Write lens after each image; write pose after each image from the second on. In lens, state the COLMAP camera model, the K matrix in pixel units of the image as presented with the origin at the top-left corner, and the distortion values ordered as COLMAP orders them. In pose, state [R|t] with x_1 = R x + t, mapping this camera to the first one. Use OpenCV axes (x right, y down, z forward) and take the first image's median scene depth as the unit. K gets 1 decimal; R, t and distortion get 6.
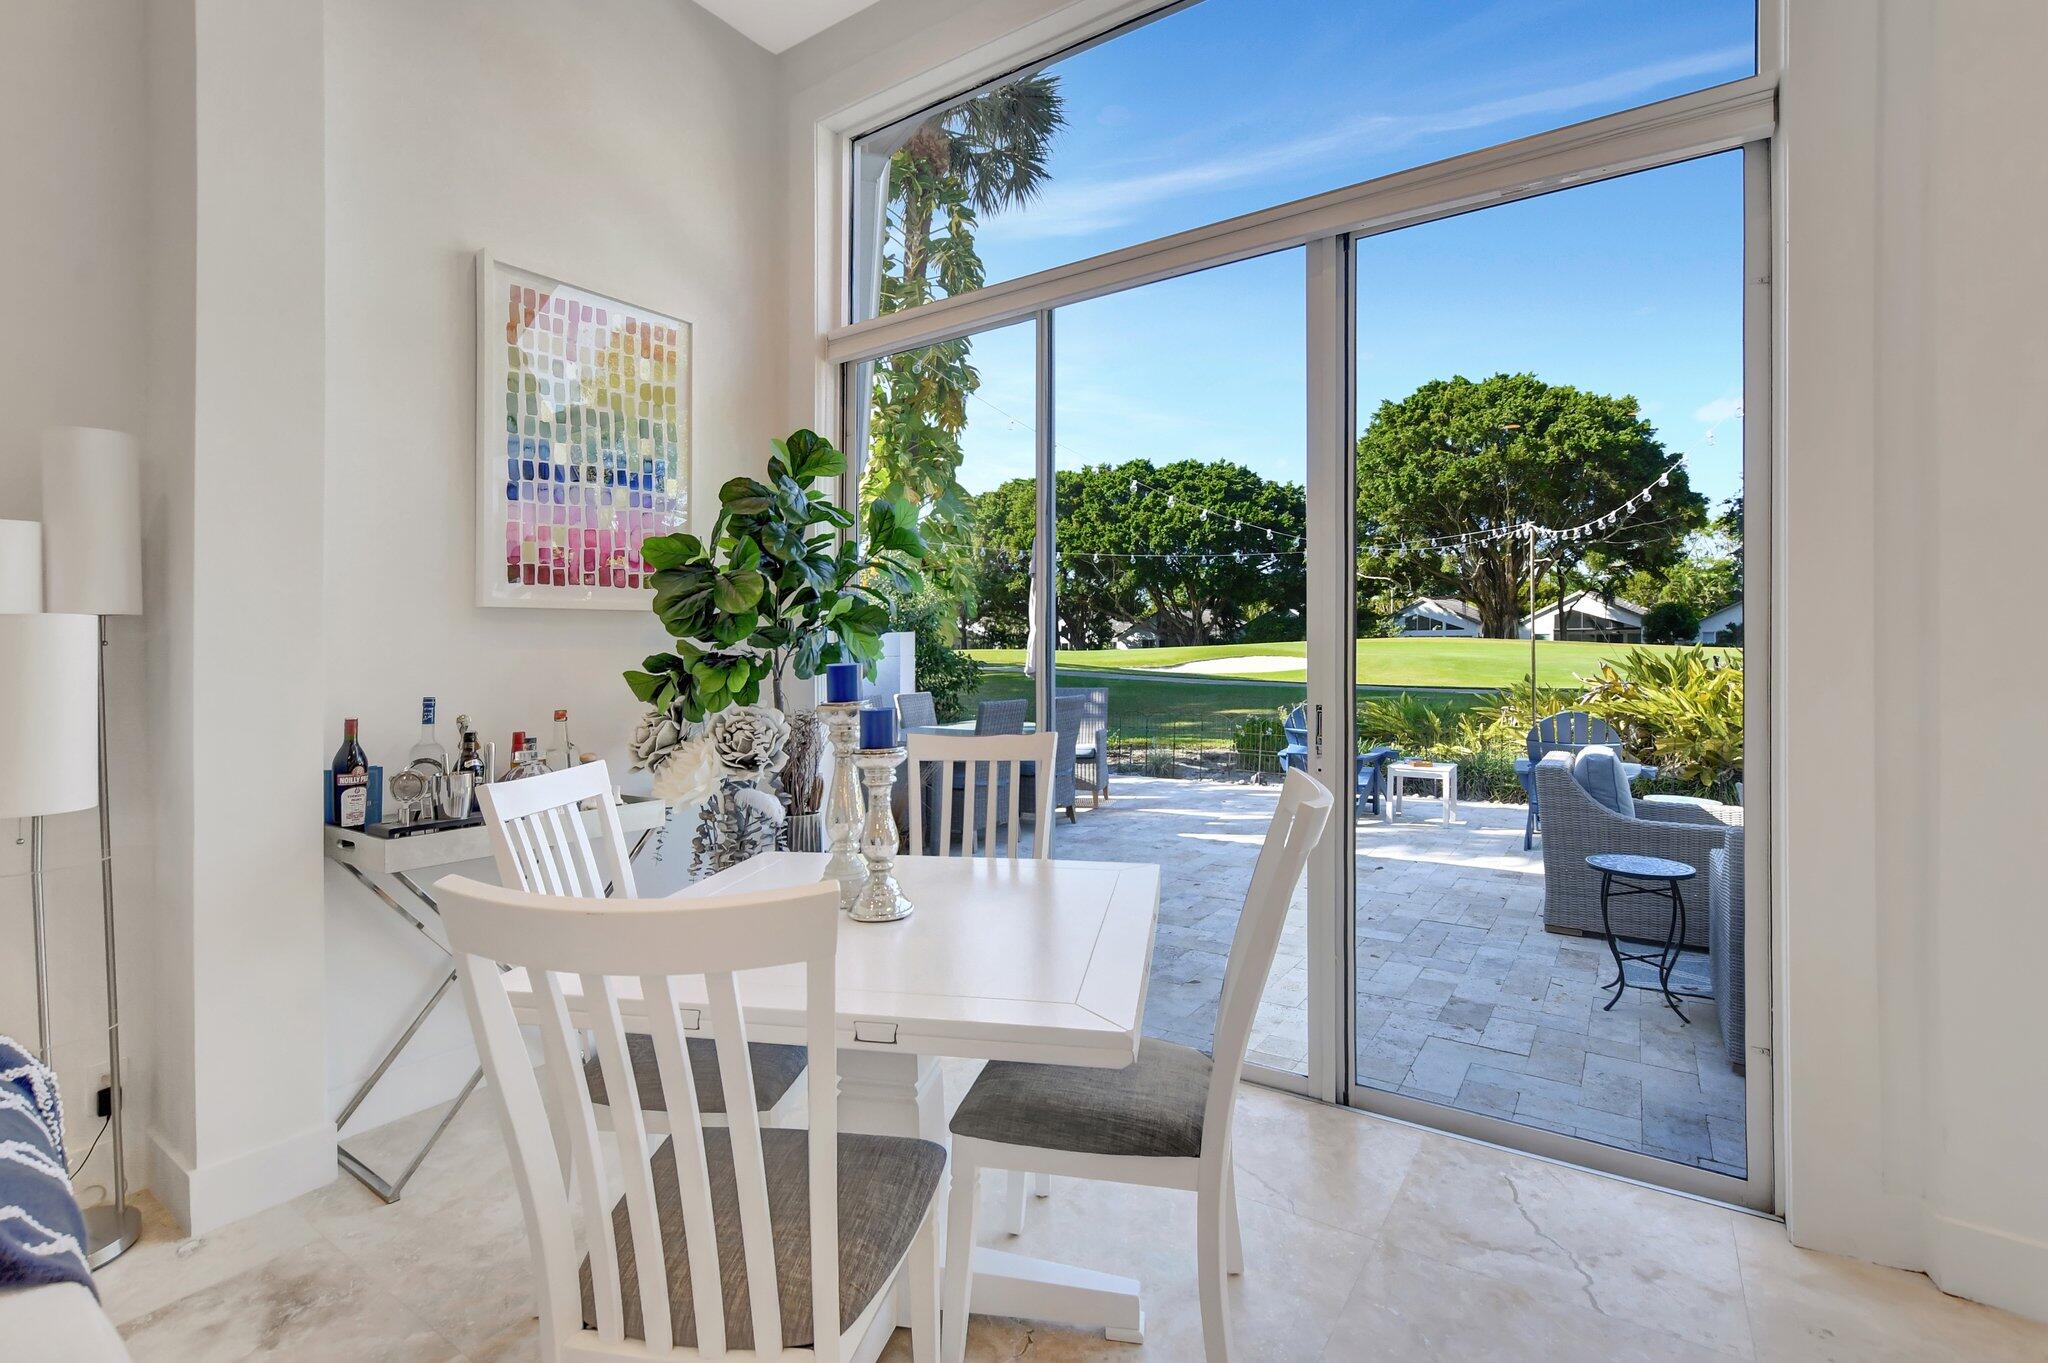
lens RADIAL K [[958.2, 0, 1015.5], [0, 958.2, 646.3], [0, 0, 1]] dist [-0.024048, 0.000101]
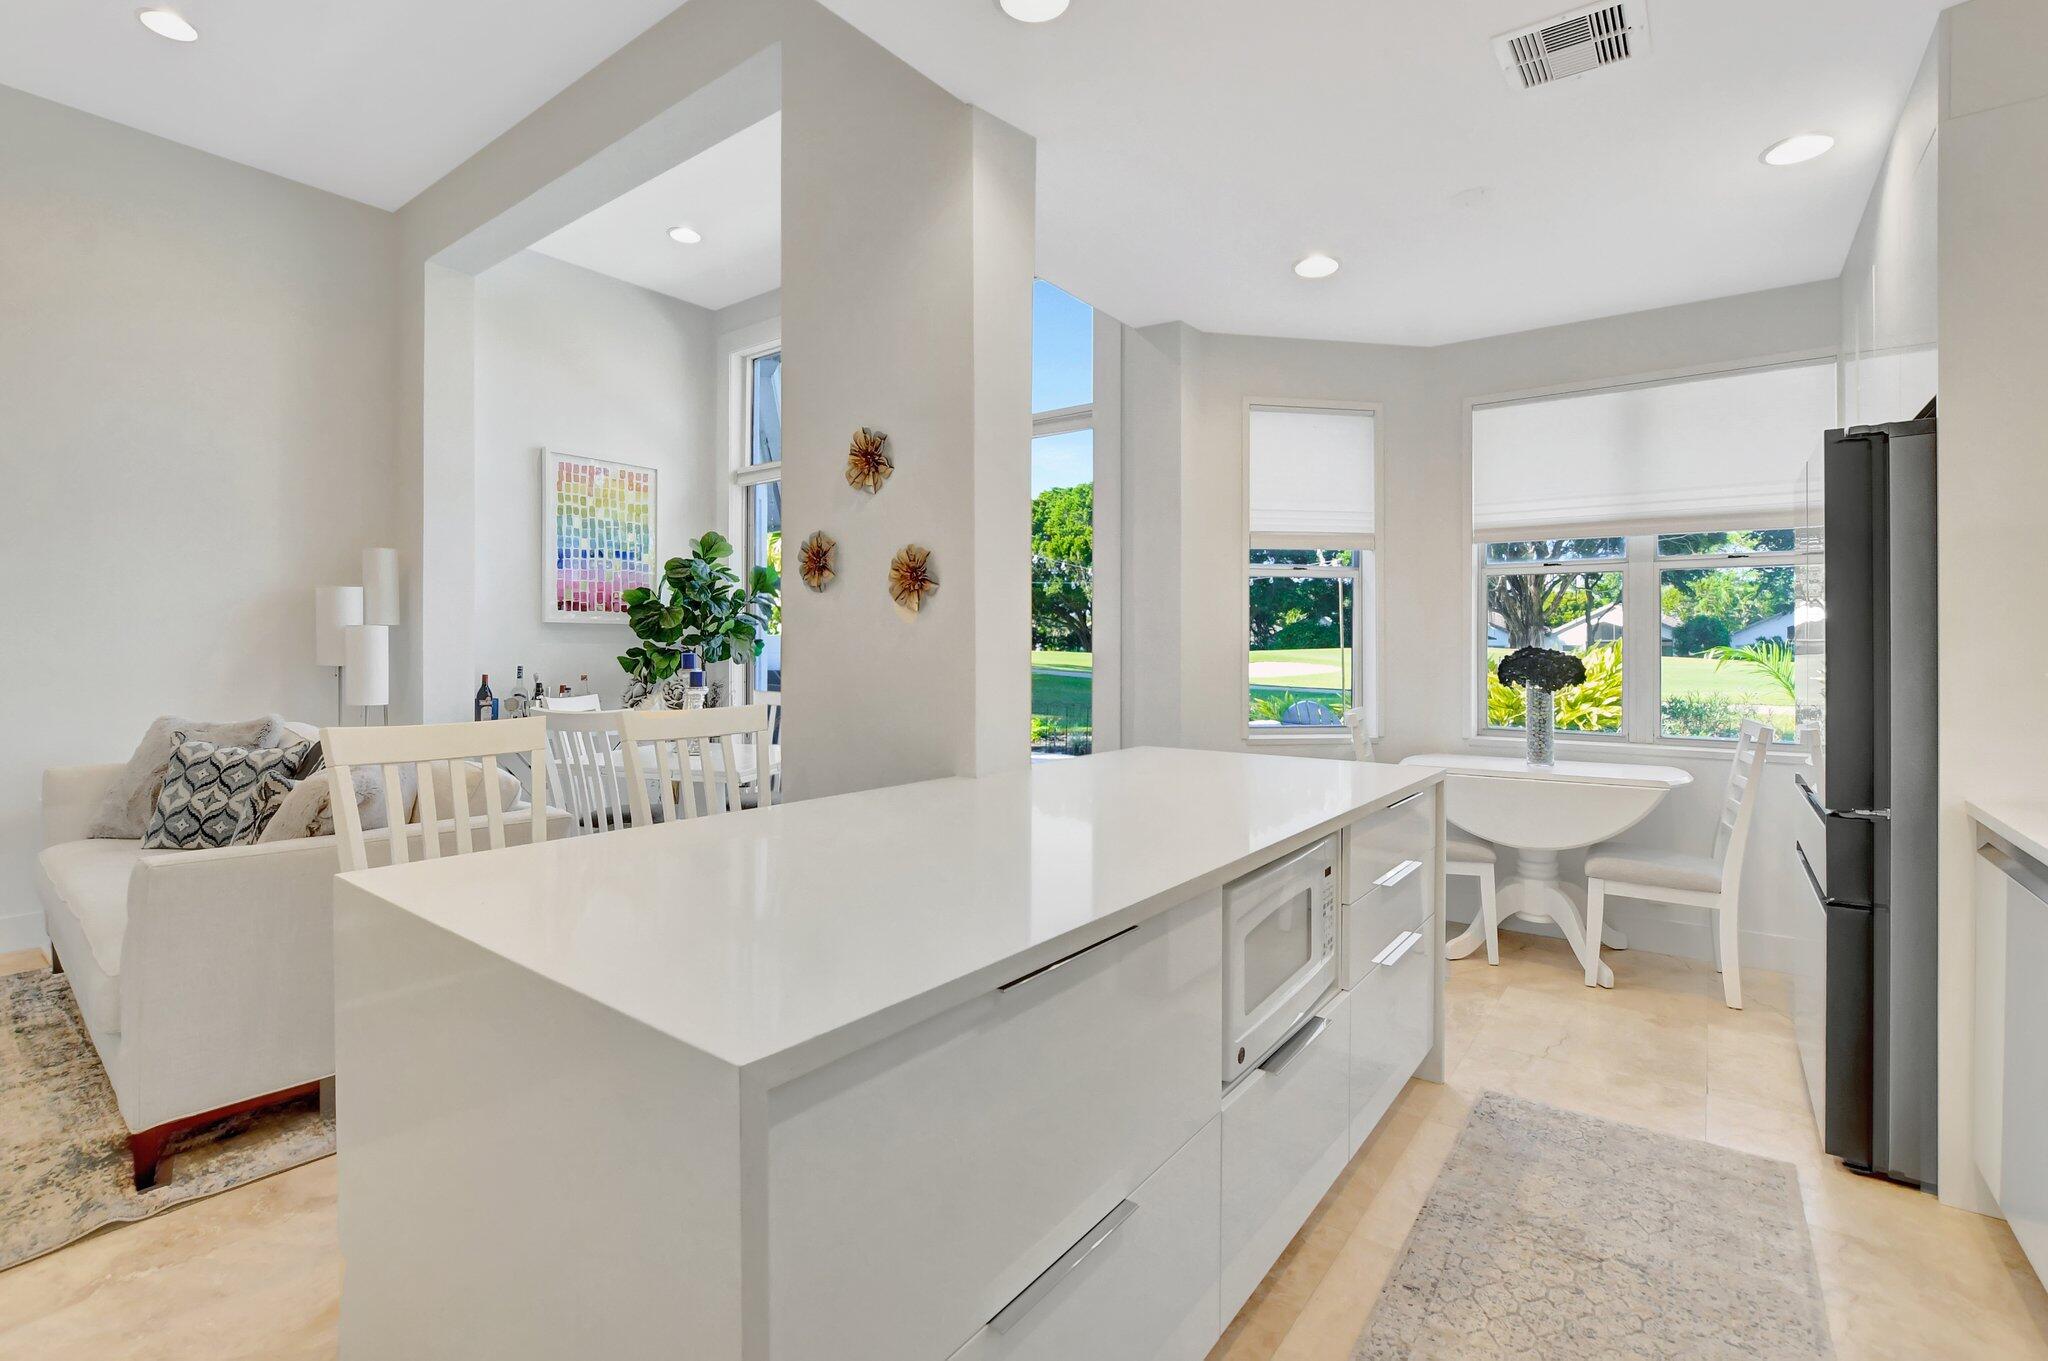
lens RADIAL K [[941.2, 0, 1016.3], [0, 941.2, 657.6], [0, 0, 1]] dist [-0.020474, 0.000490]
pose [[0.998520, 0.017118, -0.051622, 0.457153], [-0.016578, 0.999804, 0.010857, -0.005007], [0.051798, -0.009985, 0.998608, -0.785491]]
